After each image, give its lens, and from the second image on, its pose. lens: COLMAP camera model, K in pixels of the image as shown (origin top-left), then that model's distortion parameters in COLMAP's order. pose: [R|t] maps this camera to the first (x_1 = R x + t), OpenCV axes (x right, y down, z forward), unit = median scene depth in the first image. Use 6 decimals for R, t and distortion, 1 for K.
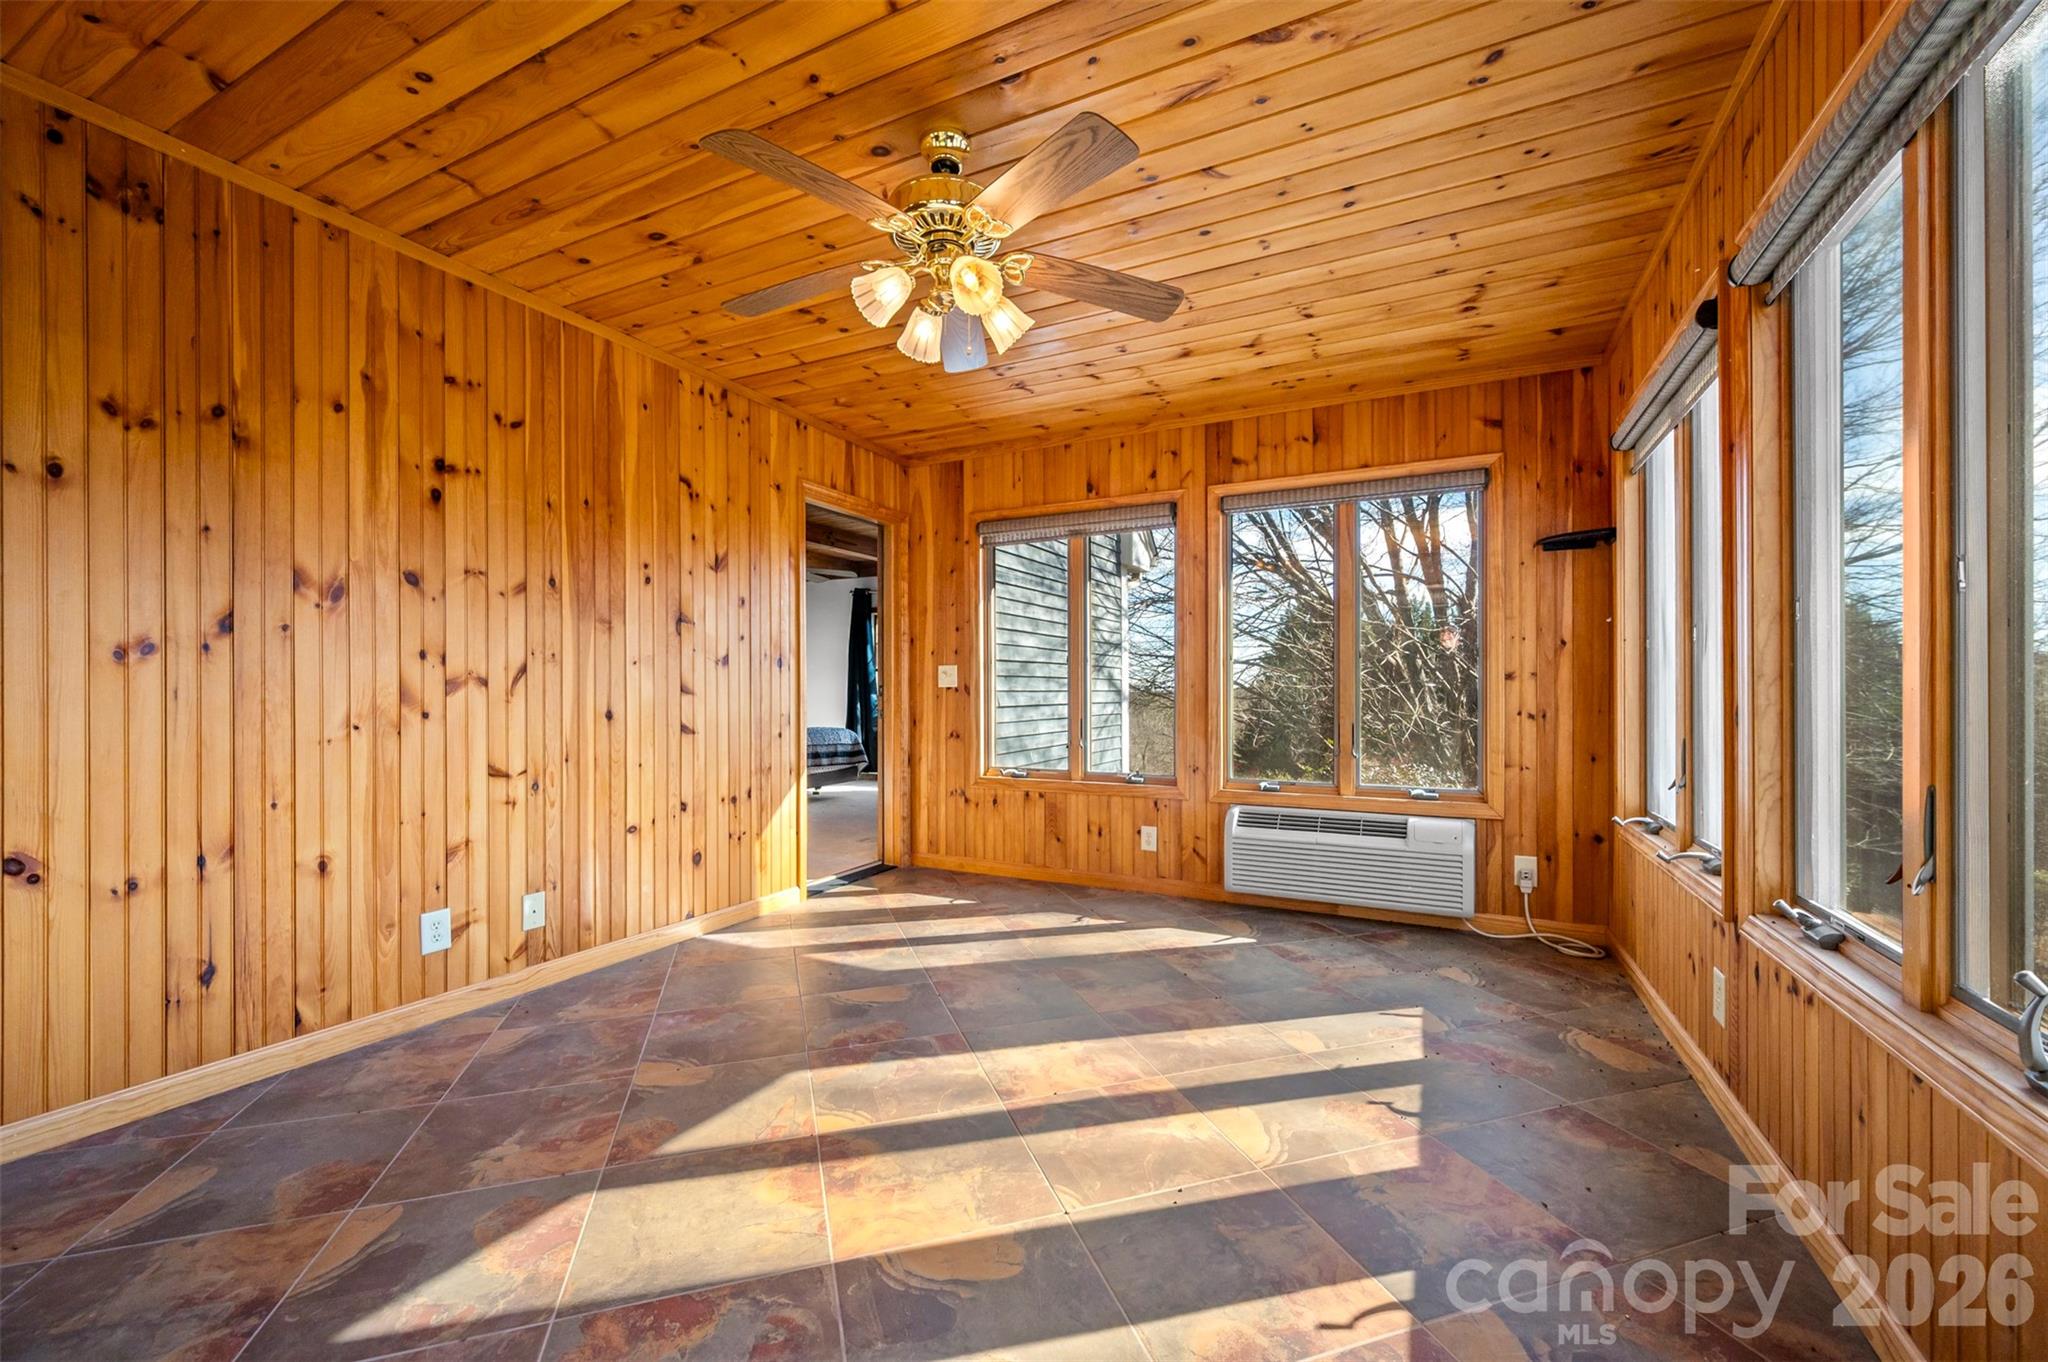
lens RADIAL K [[814.8, 0, 1025.2], [0, 814.8, 688.4], [0, 0, 1]] dist [0.002888, 0.000470]
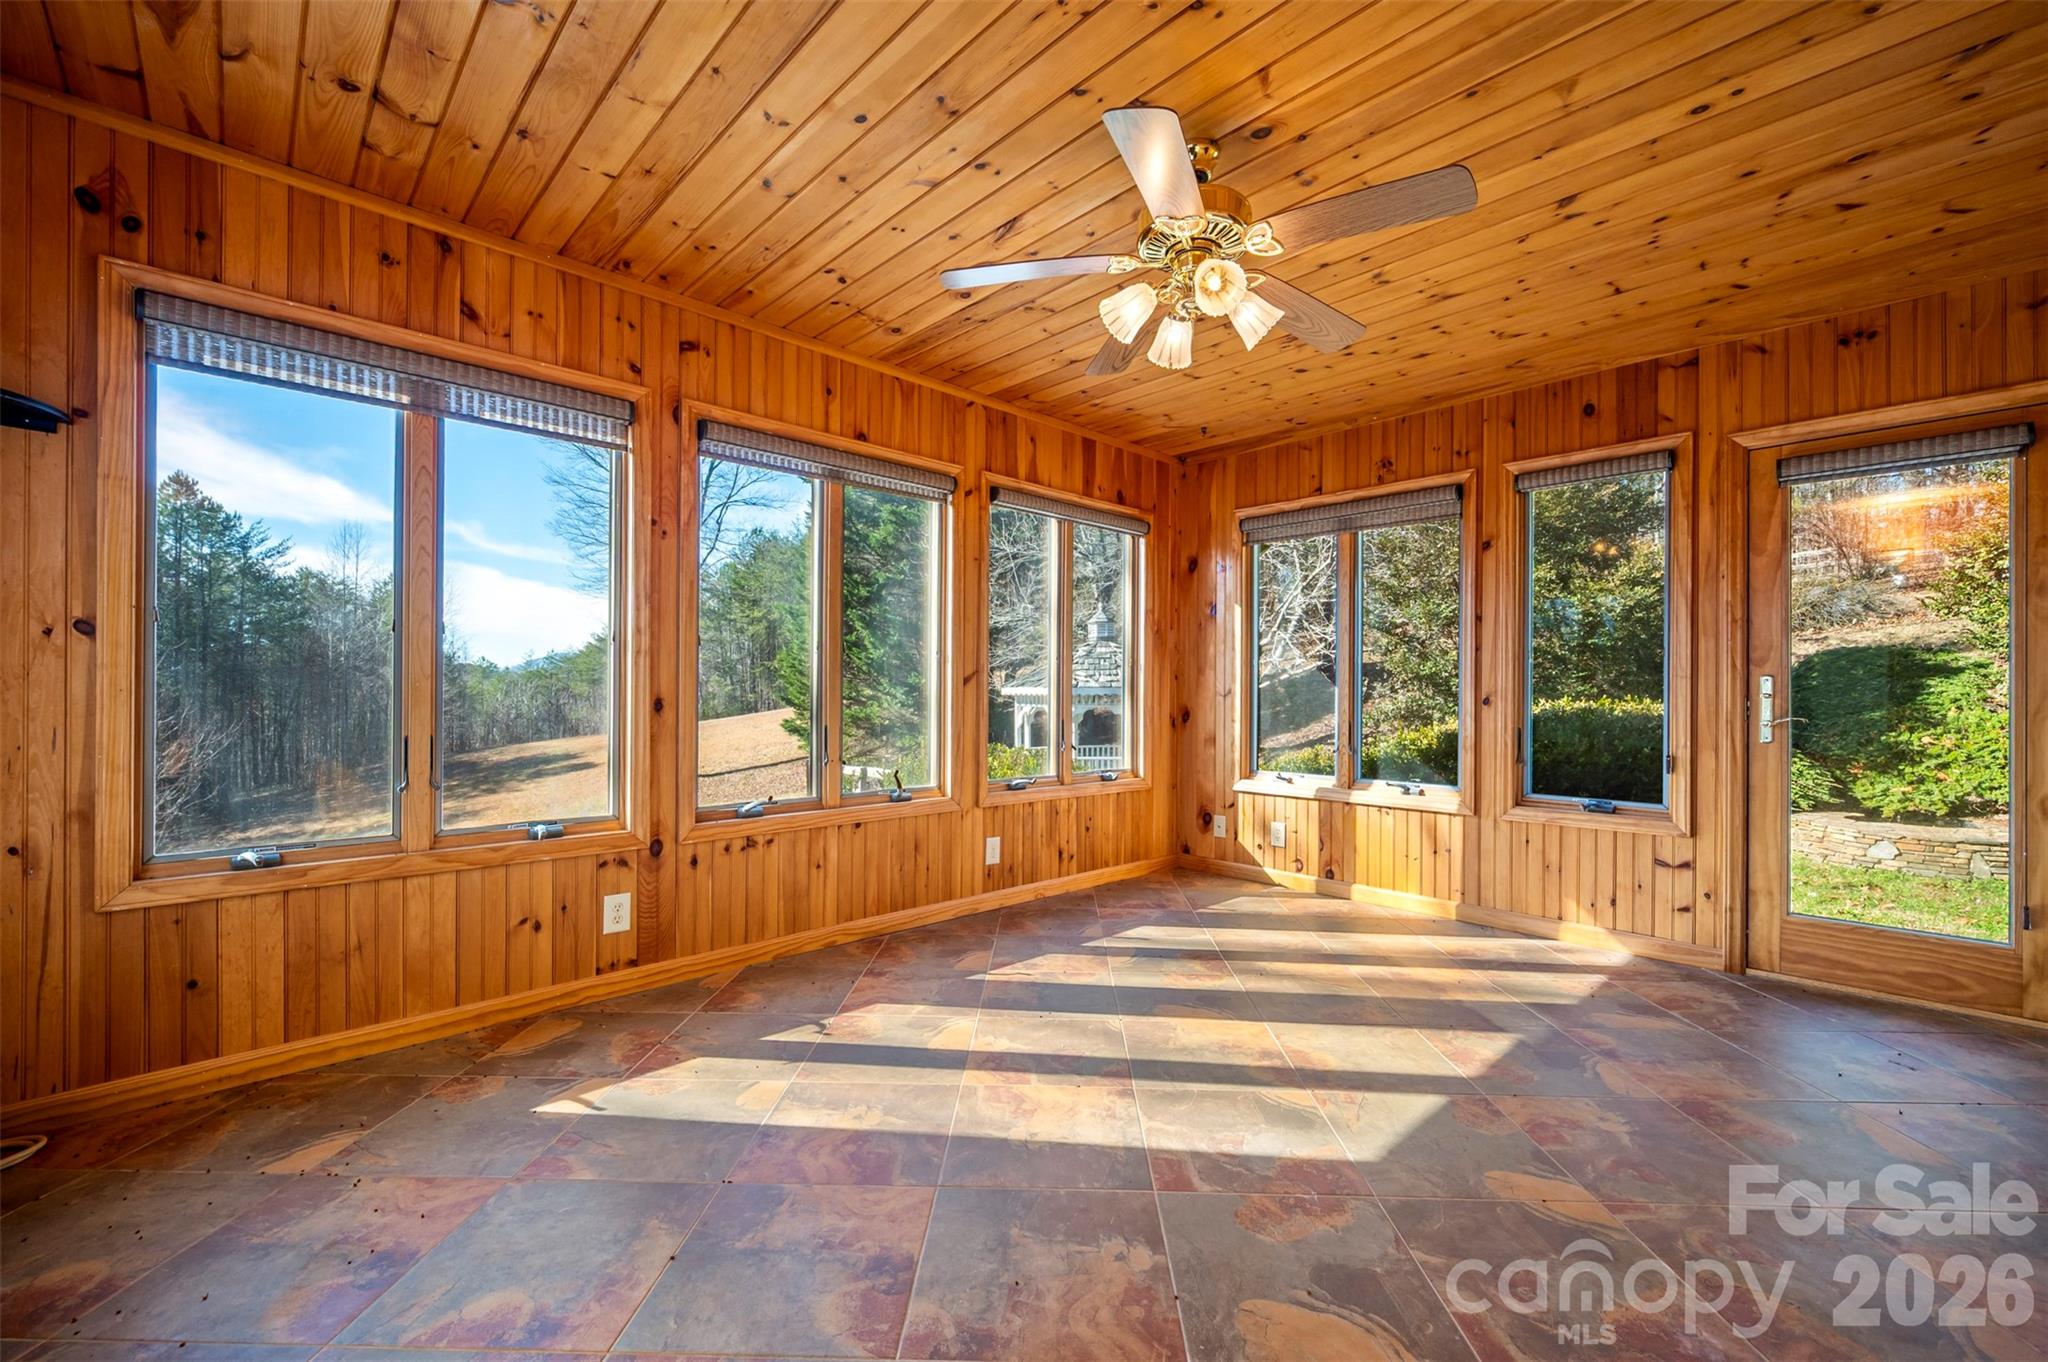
lens RADIAL K [[814.8, 0, 1033.6], [0, 814.8, 694.8], [0, 0, 1]] dist [0.002888, 0.000470]
pose [[-0.942312, -0.005981, 0.334681, -0.237449], [-0.007756, 0.999962, -0.003966, 0.012161], [-0.334645, -0.006332, -0.942323, 1.896764]]
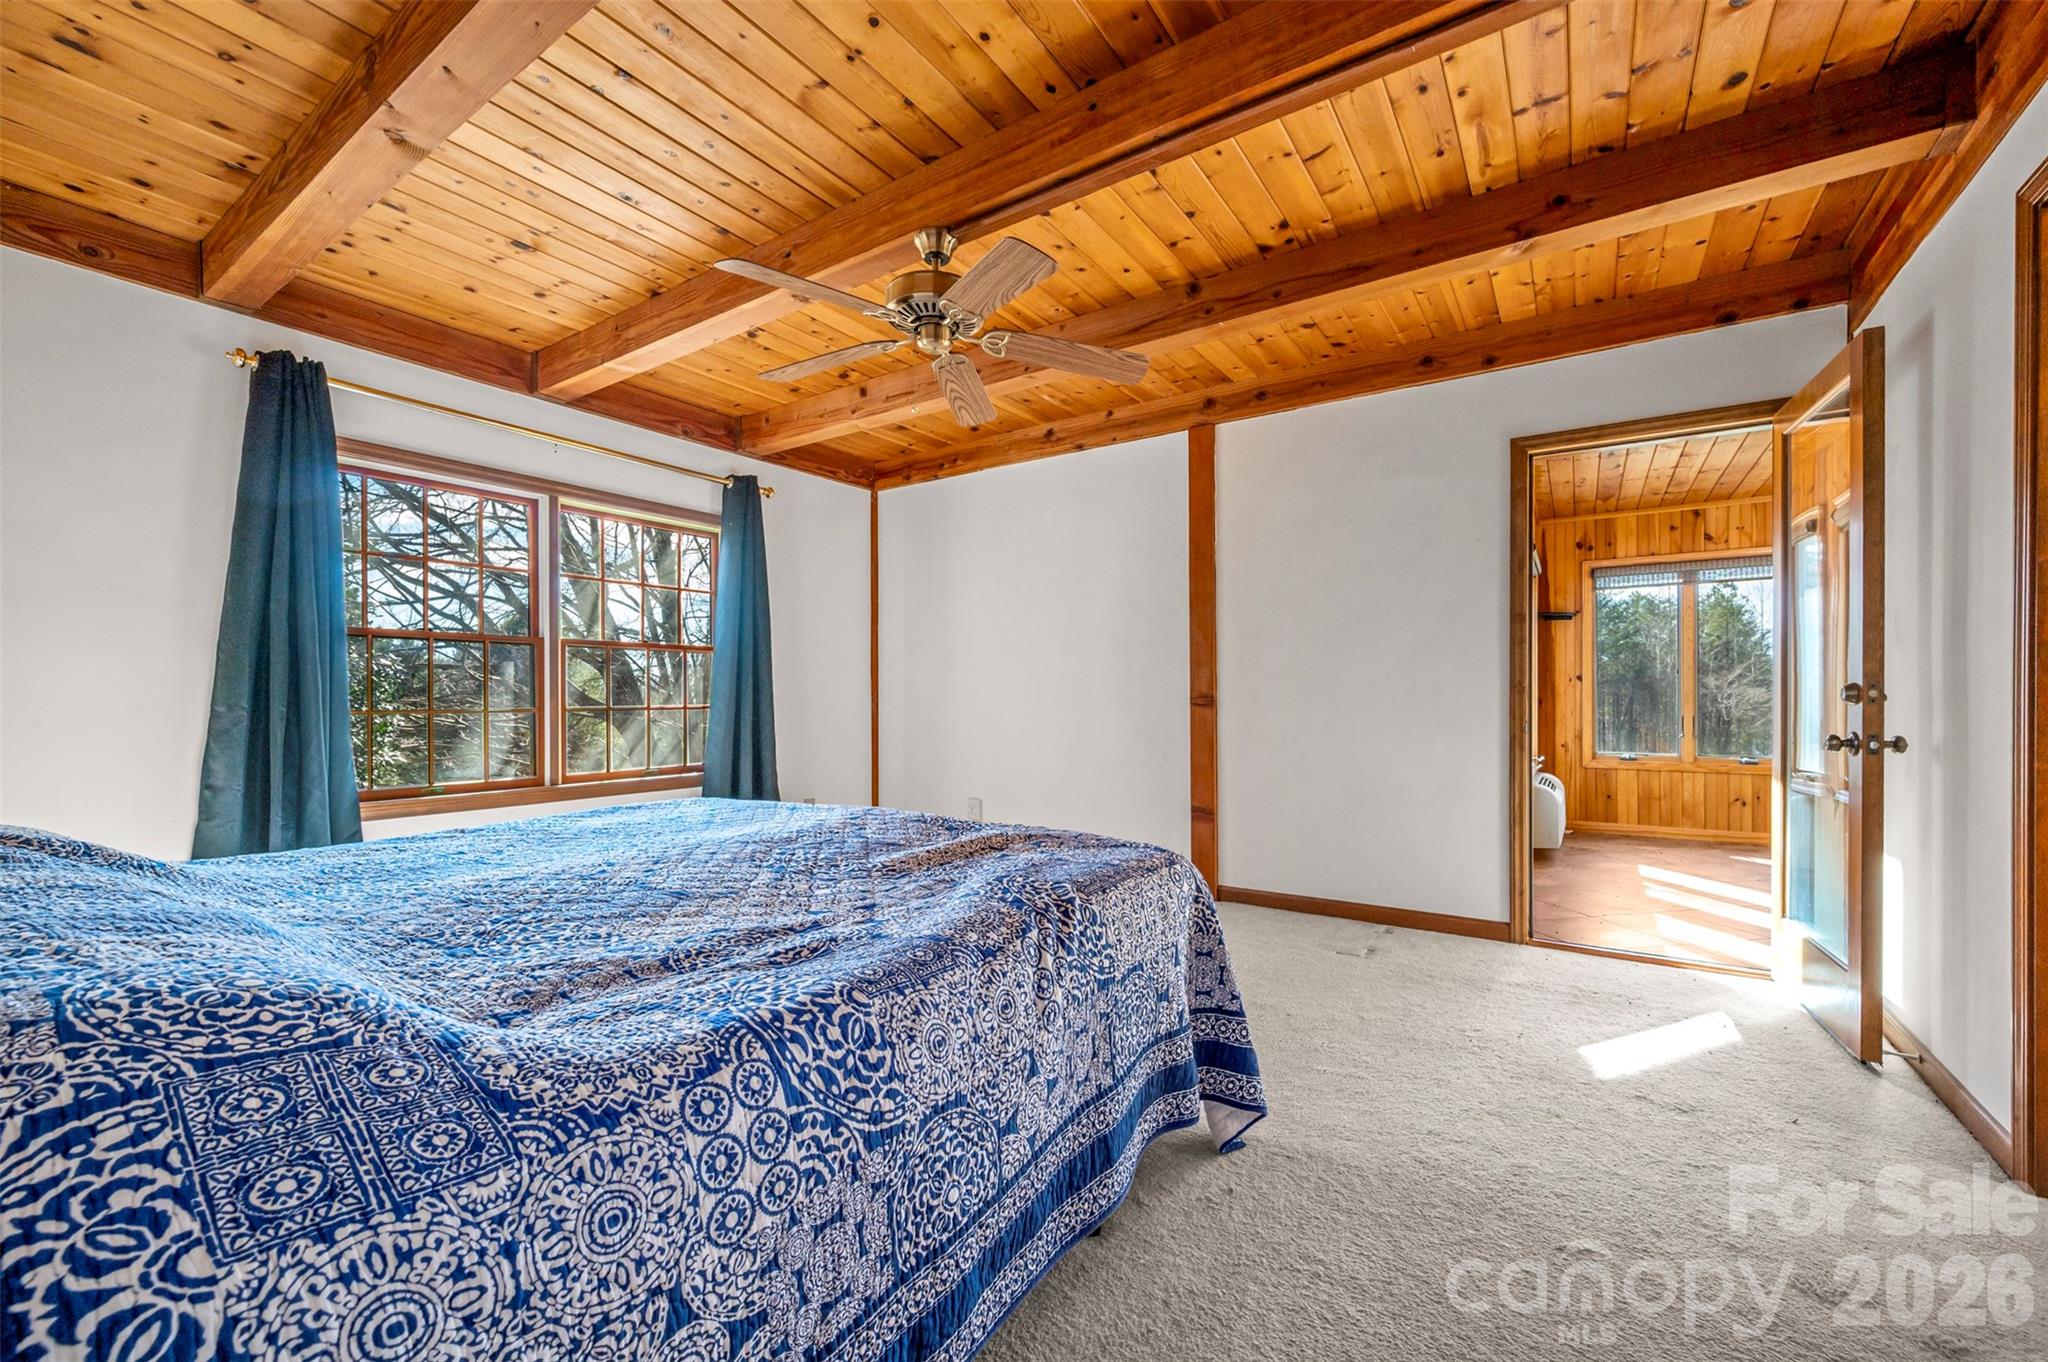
lens RADIAL K [[814.8, 0, 1014.6], [0, 814.8, 695.6], [0, 0, 1]] dist [0.002888, 0.000470]
pose [[0.149100, 0.003676, 0.988815, -1.918304], [-0.004382, 0.999986, -0.003057, 0.019845], [-0.988812, -0.003878, 0.149114, 2.838735]]
